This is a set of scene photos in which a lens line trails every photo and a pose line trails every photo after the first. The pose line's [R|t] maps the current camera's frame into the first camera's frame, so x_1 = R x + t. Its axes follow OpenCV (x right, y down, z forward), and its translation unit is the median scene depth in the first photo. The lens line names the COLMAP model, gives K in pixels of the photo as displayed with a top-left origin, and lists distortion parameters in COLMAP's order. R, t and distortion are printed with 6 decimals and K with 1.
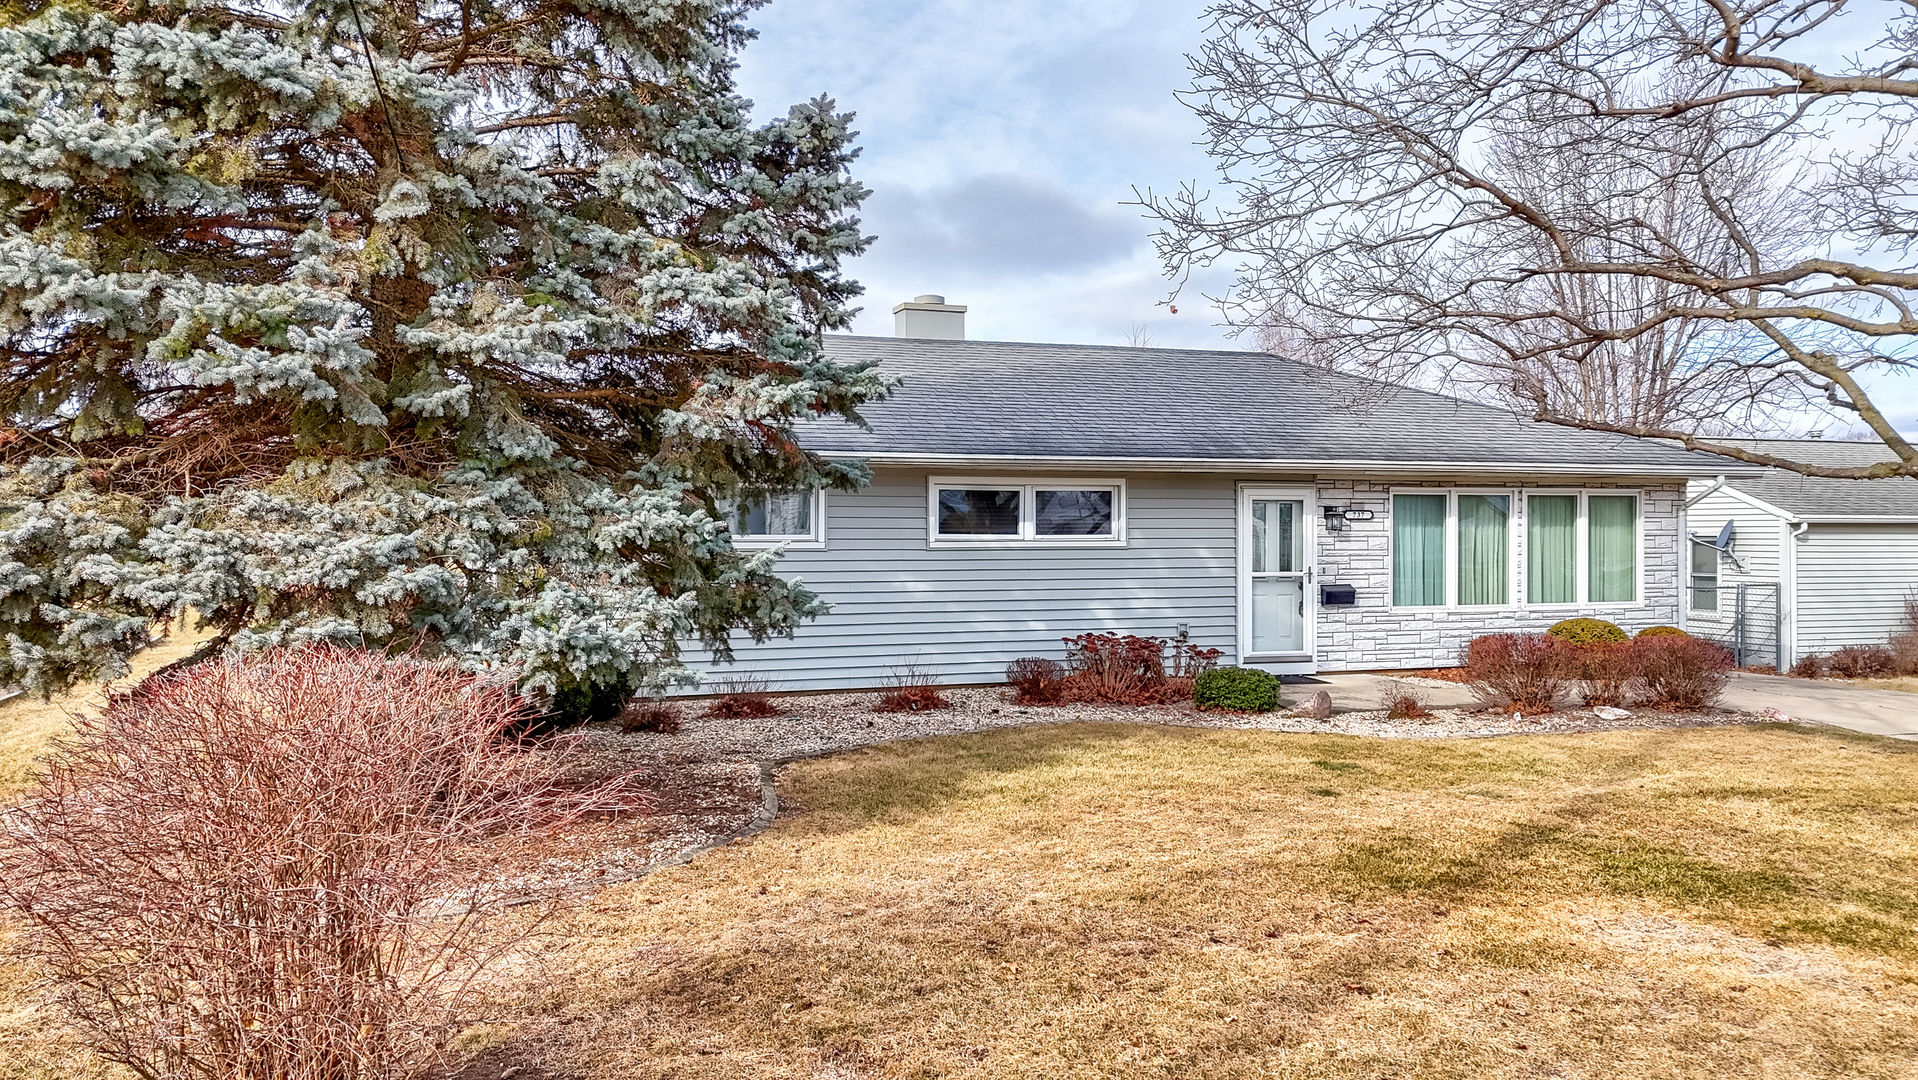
lens RADIAL K [[1394.7, 0, 954.5], [0, 1394.7, 544.8], [0, 0, 1]] dist [0.065787, -0.004850]
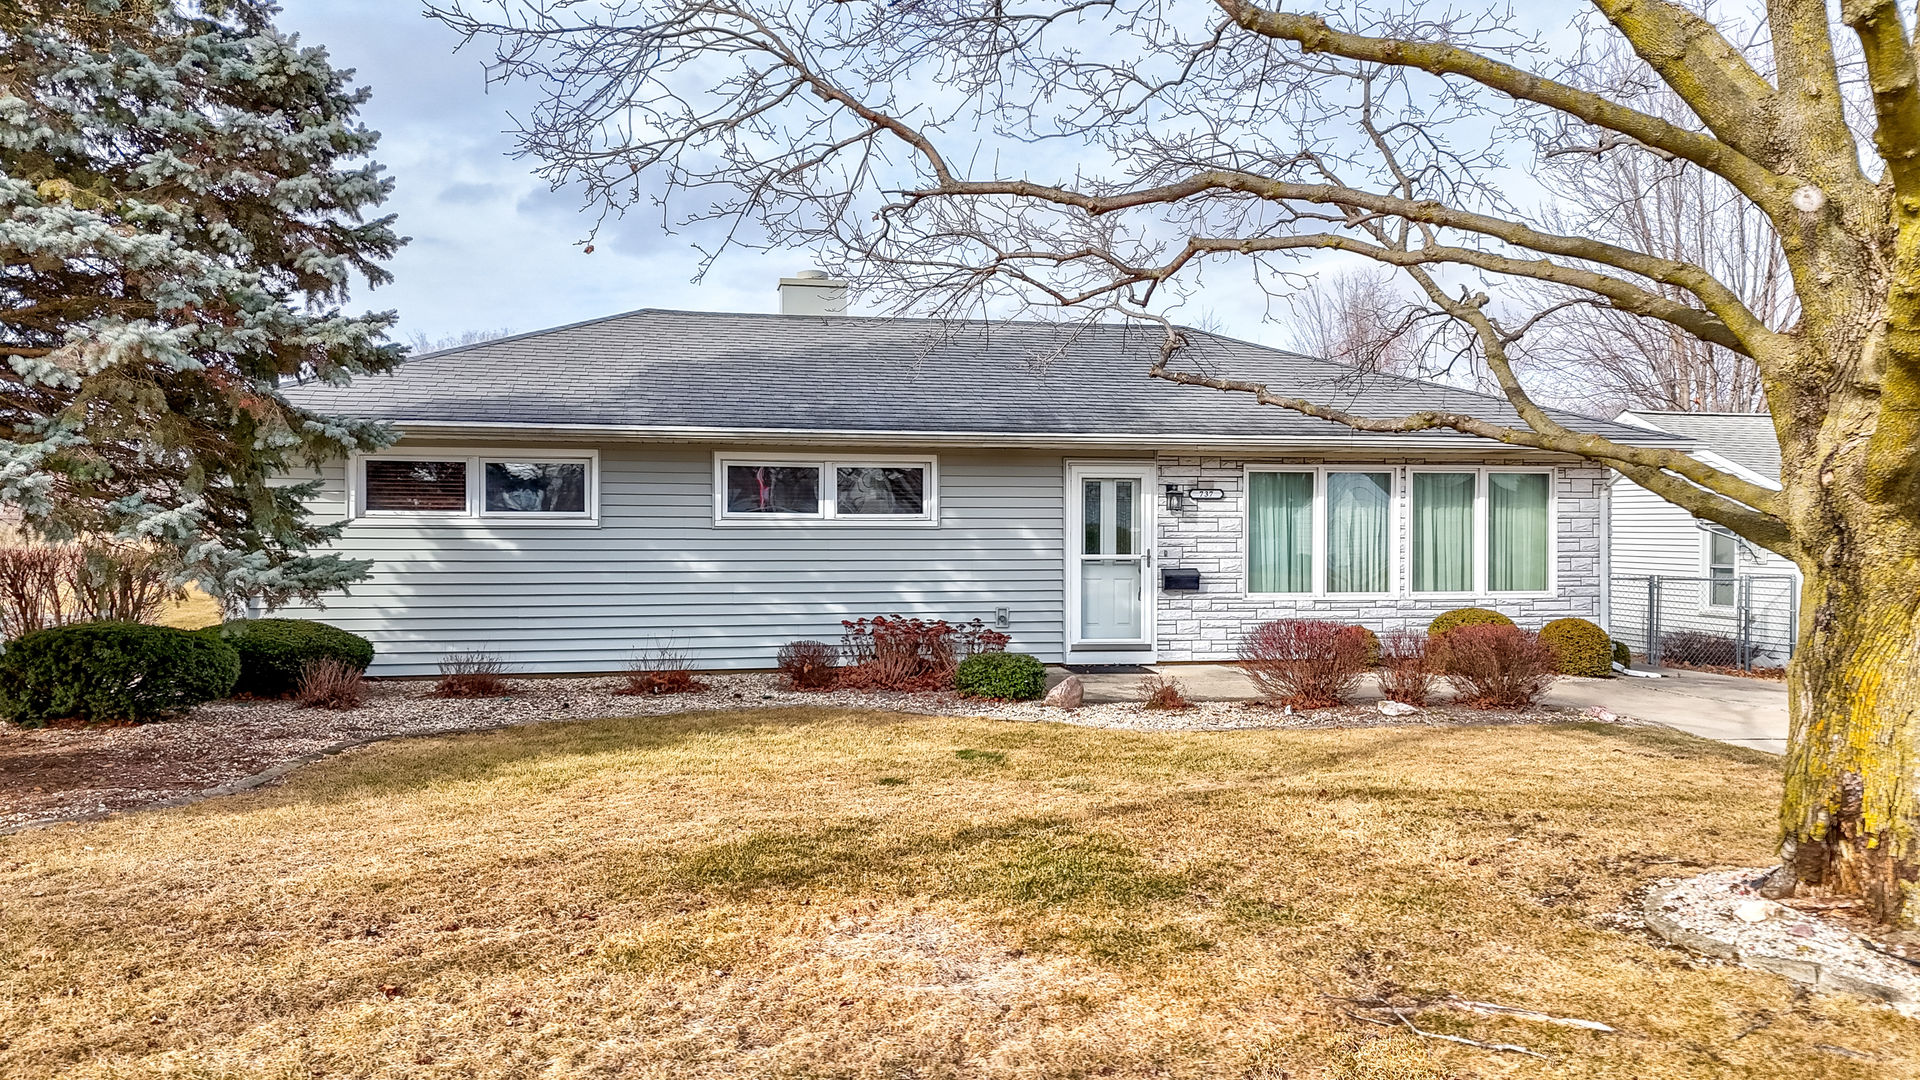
lens RADIAL K [[1396.1, 0, 956.3], [0, 1396.1, 535.1], [0, 0, 1]] dist [0.065787, -0.004850]
pose [[0.989667, 0.002614, -0.143359, 0.264460], [-0.003402, 0.999980, -0.005253, 0.011764], [0.143343, 0.005686, 0.989657, 0.059550]]
